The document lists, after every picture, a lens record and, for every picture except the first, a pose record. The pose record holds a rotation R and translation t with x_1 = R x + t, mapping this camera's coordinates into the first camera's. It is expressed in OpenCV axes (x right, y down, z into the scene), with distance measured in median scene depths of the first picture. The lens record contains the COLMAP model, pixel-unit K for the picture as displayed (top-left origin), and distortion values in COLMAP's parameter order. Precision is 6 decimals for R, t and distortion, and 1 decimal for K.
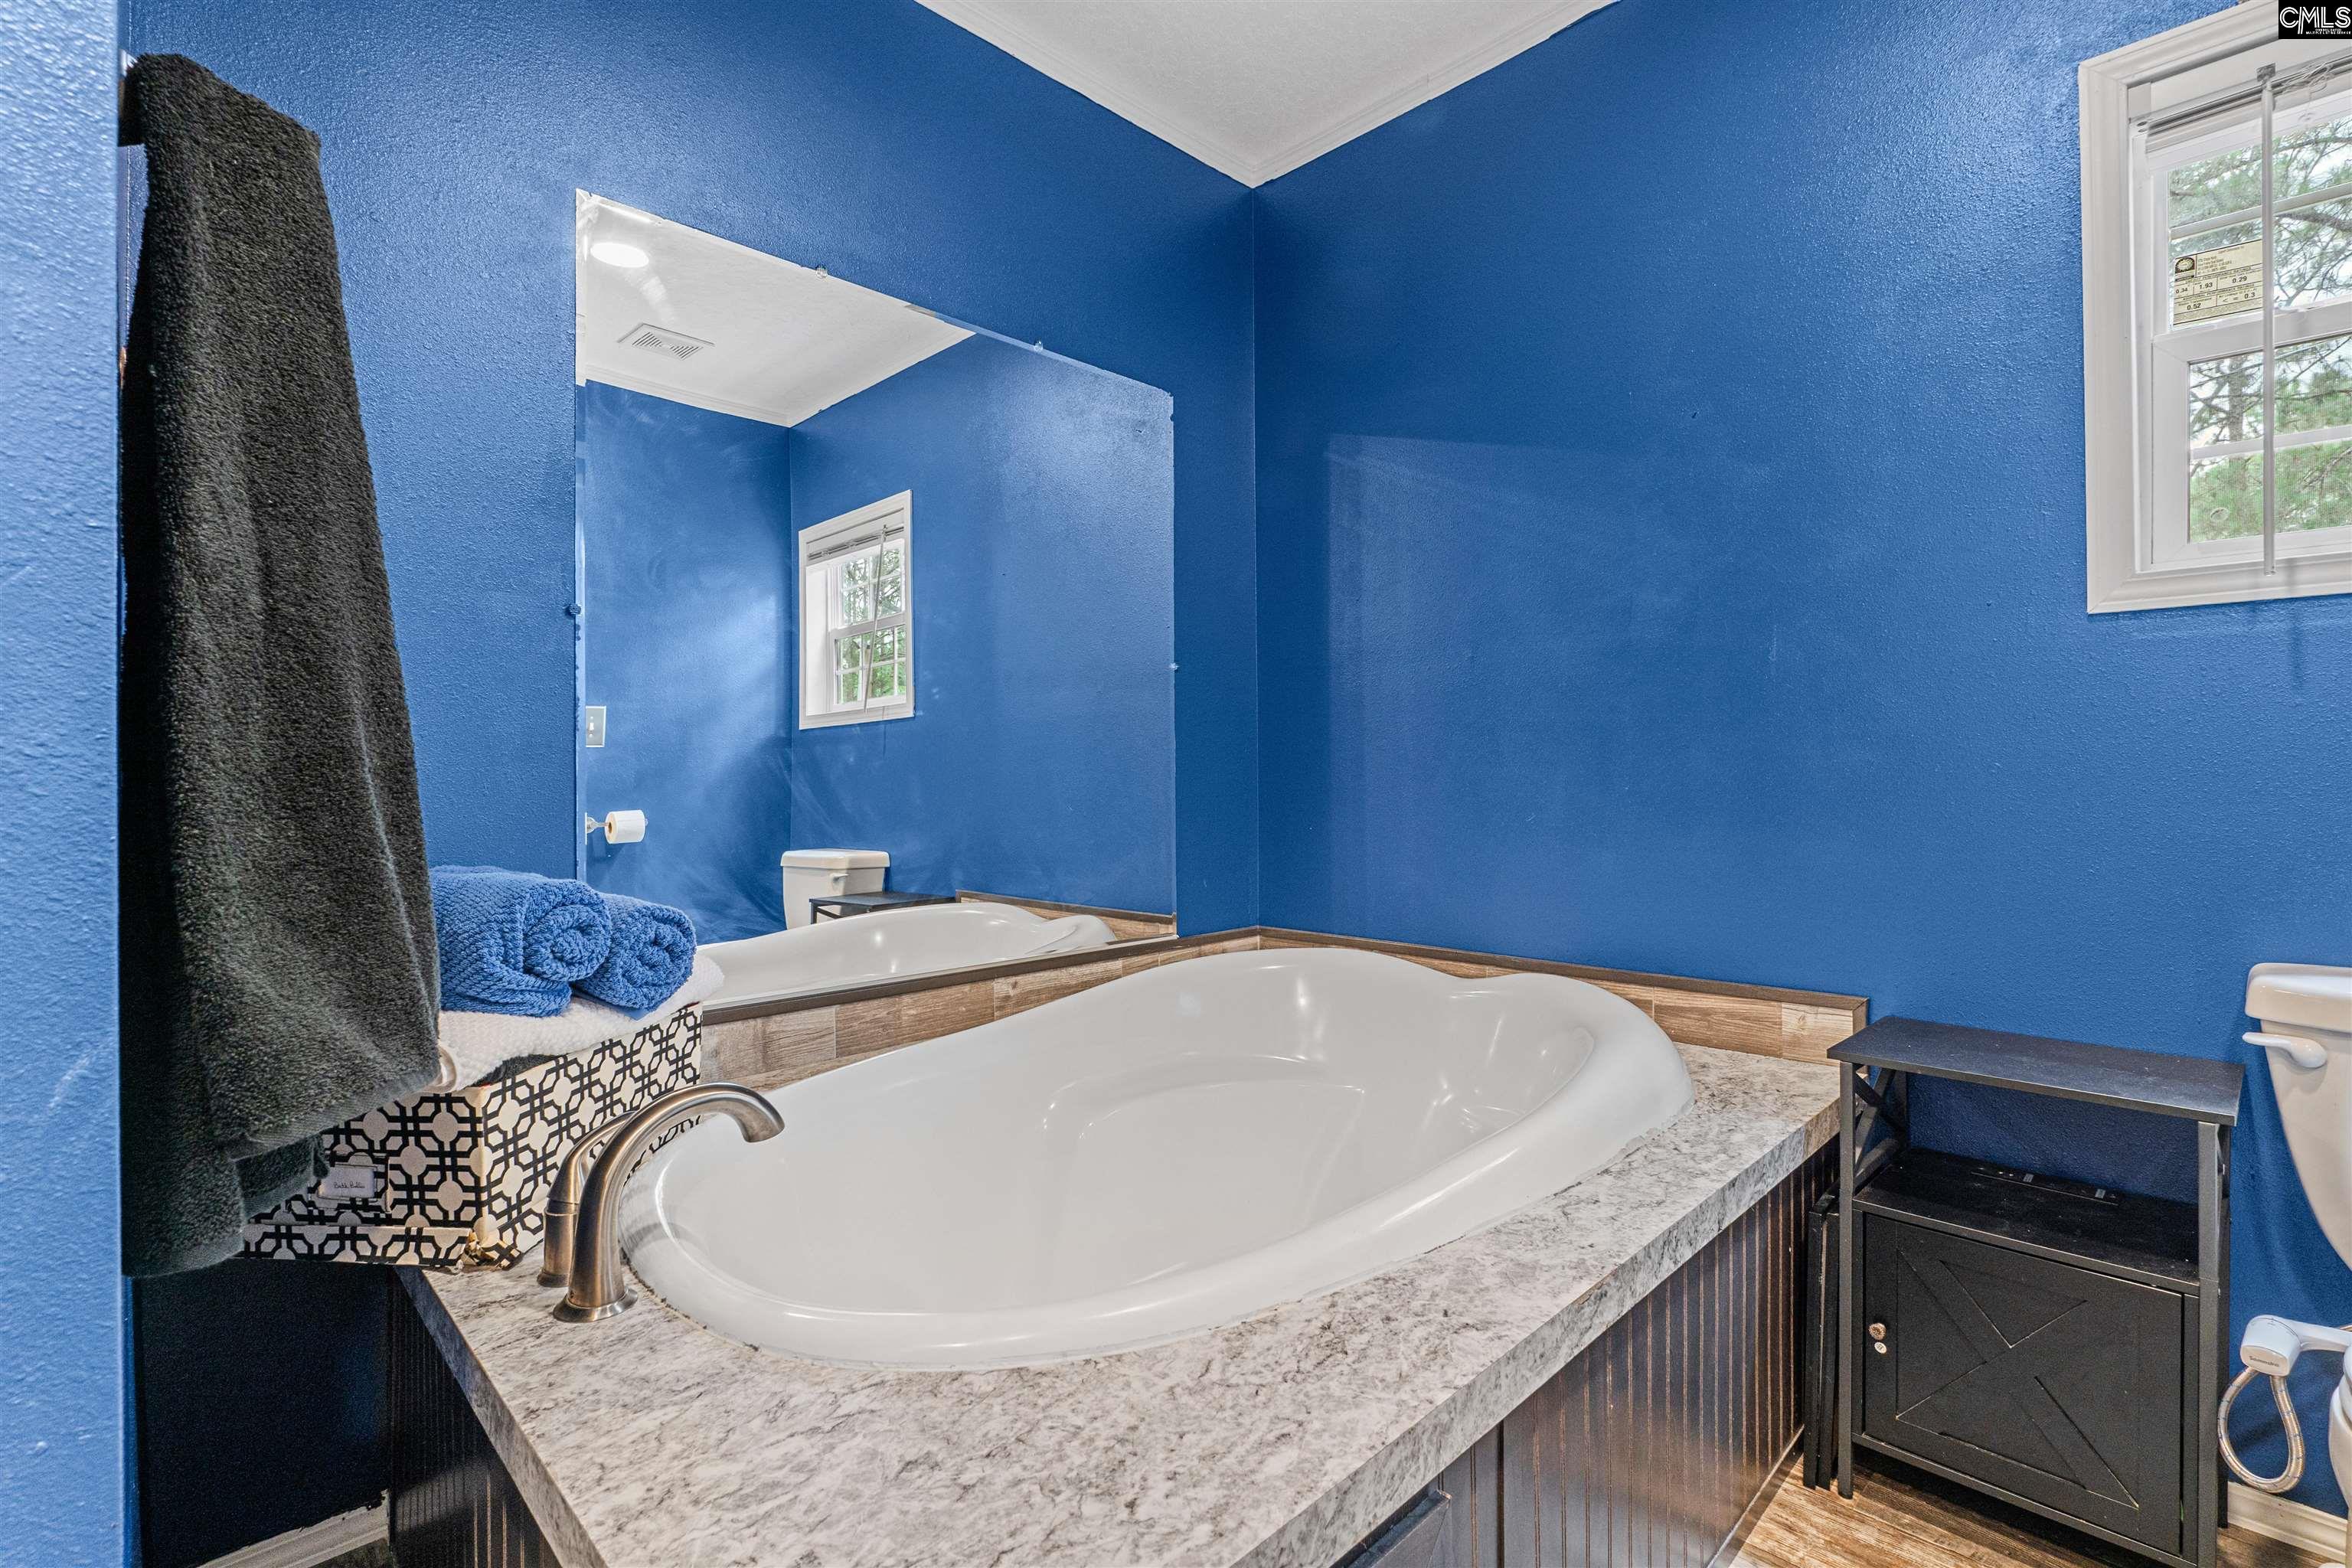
lens RADIAL K [[1073.8, 0, 1169.2], [0, 1073.8, 777.3], [0, 0, 1]] dist [-0.005454, -0.000582]
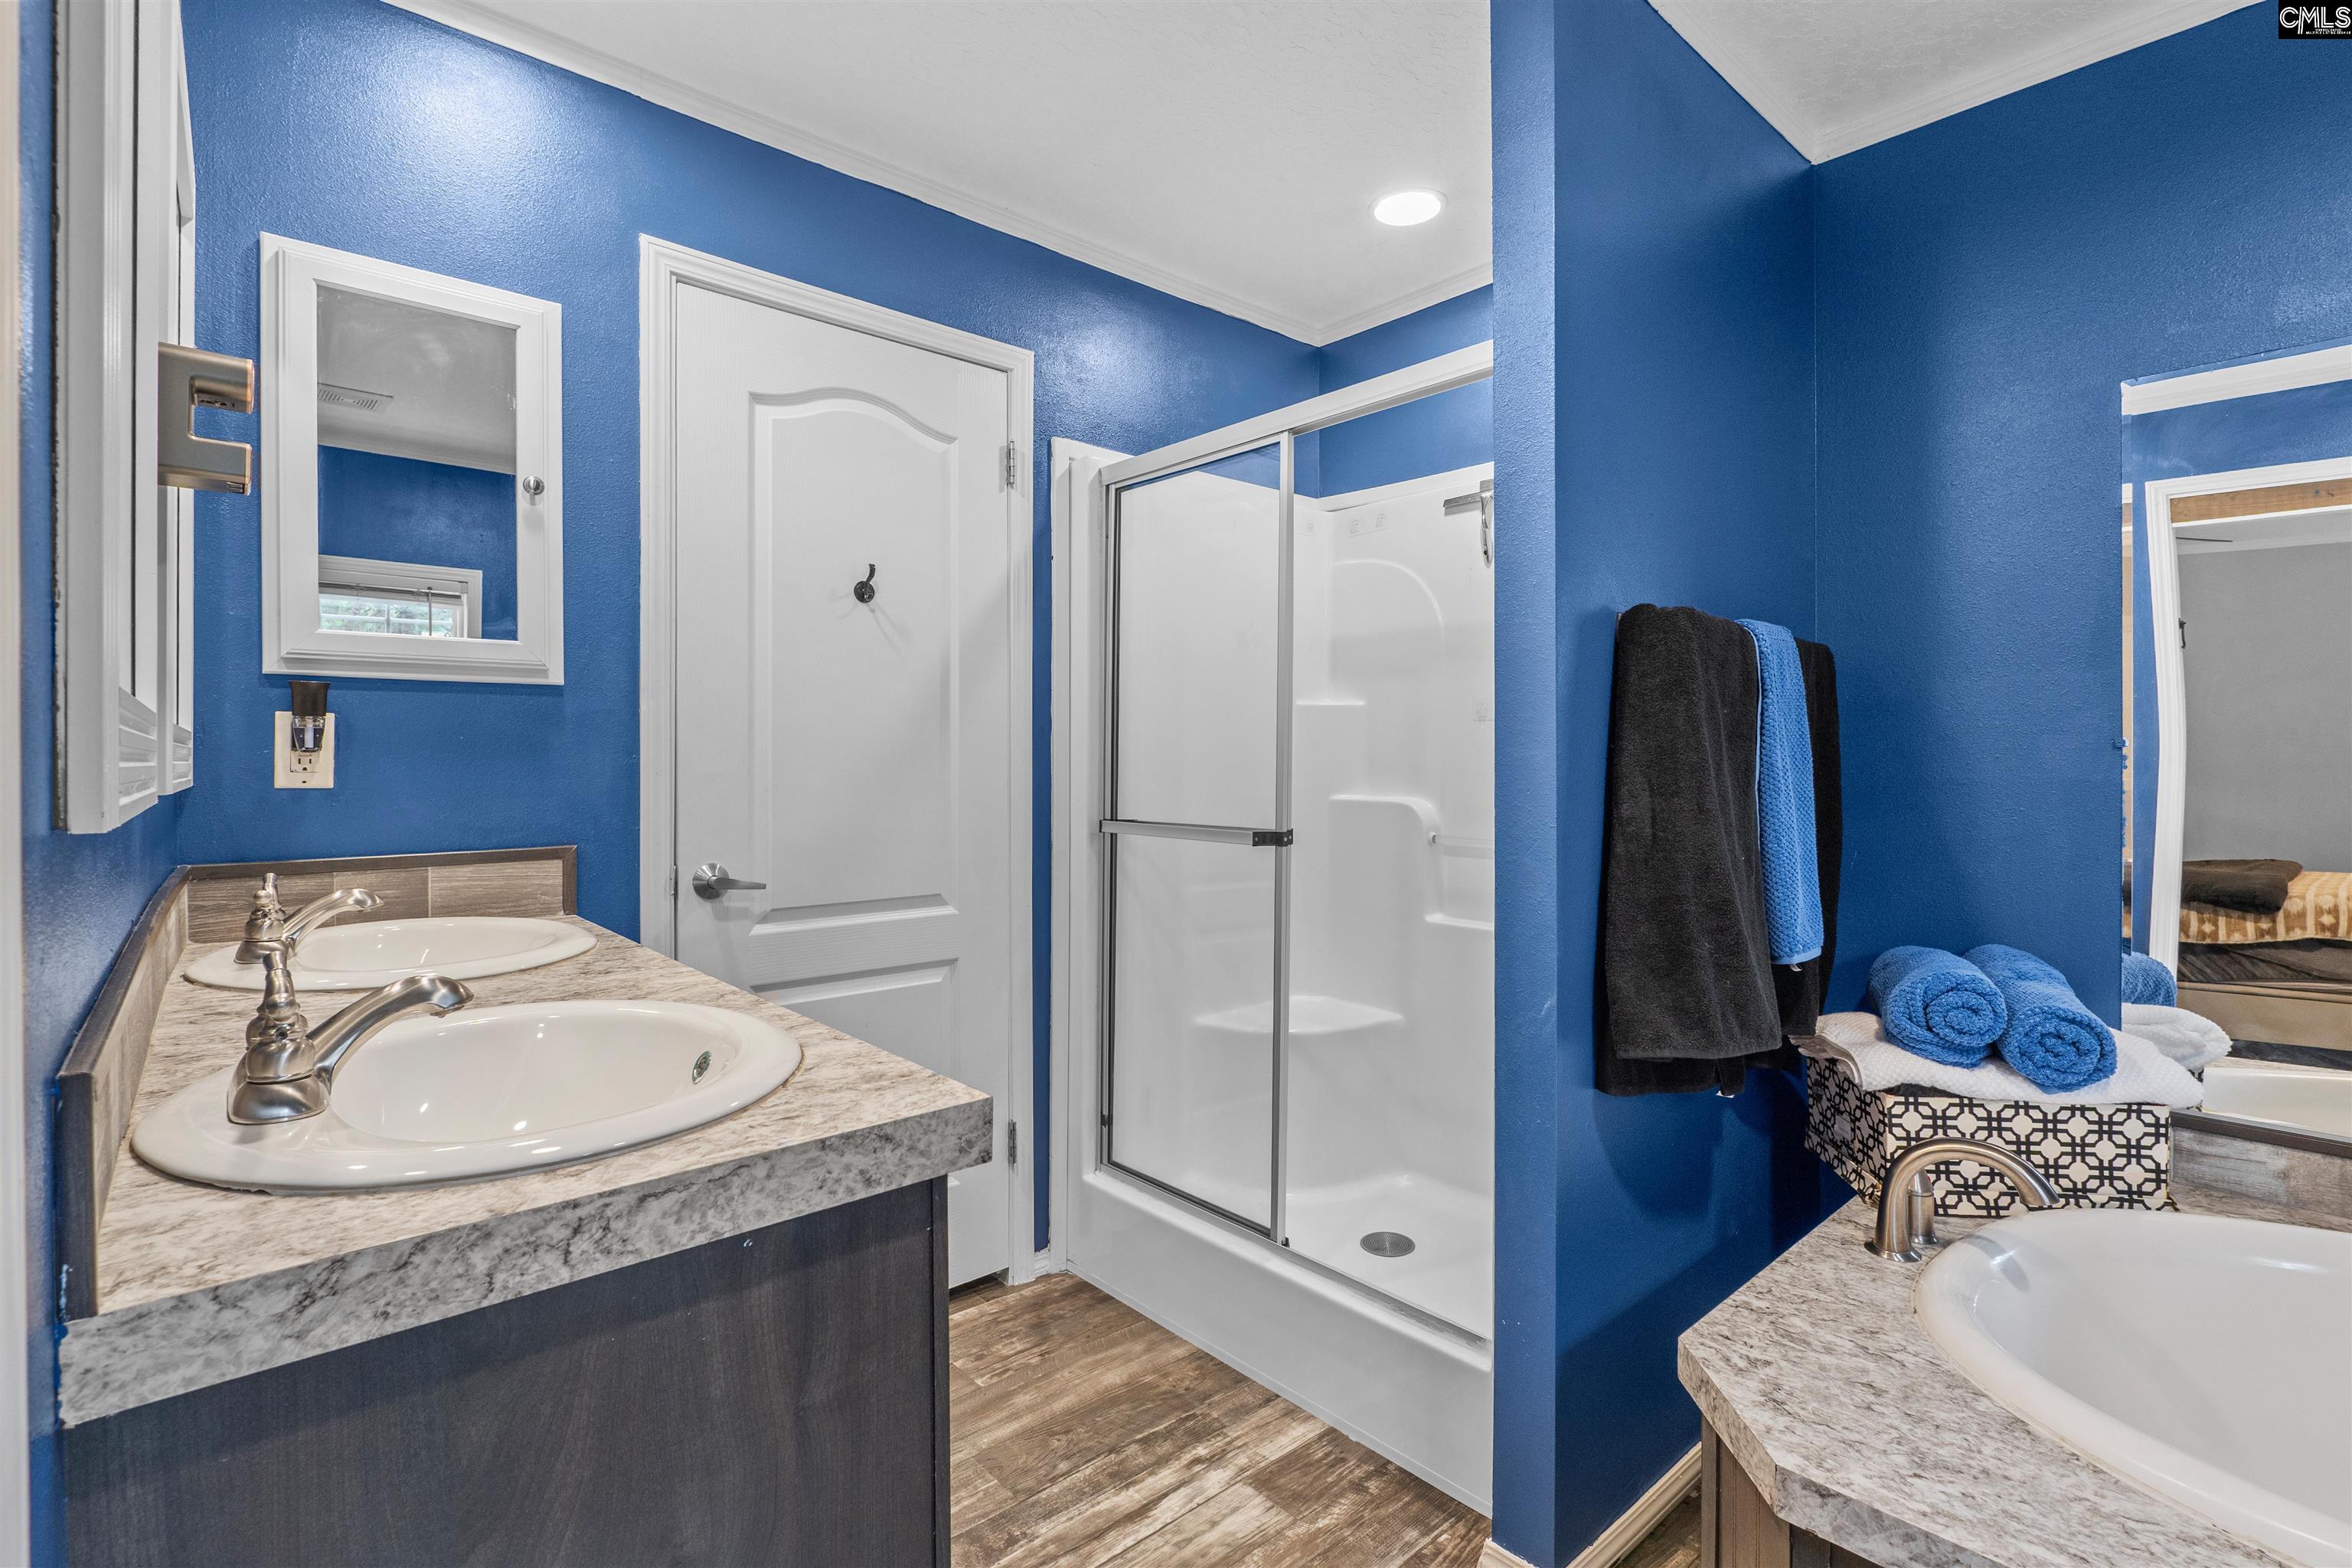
lens RADIAL K [[1073.8, 0, 1170.4], [0, 1073.8, 771.1], [0, 0, 1]] dist [-0.005454, -0.000582]
pose [[-0.056871, 0.005210, -0.998368, 0.963276], [-0.002649, 0.999982, 0.005369, -0.186445], [0.998378, 0.002950, -0.056856, 0.042870]]
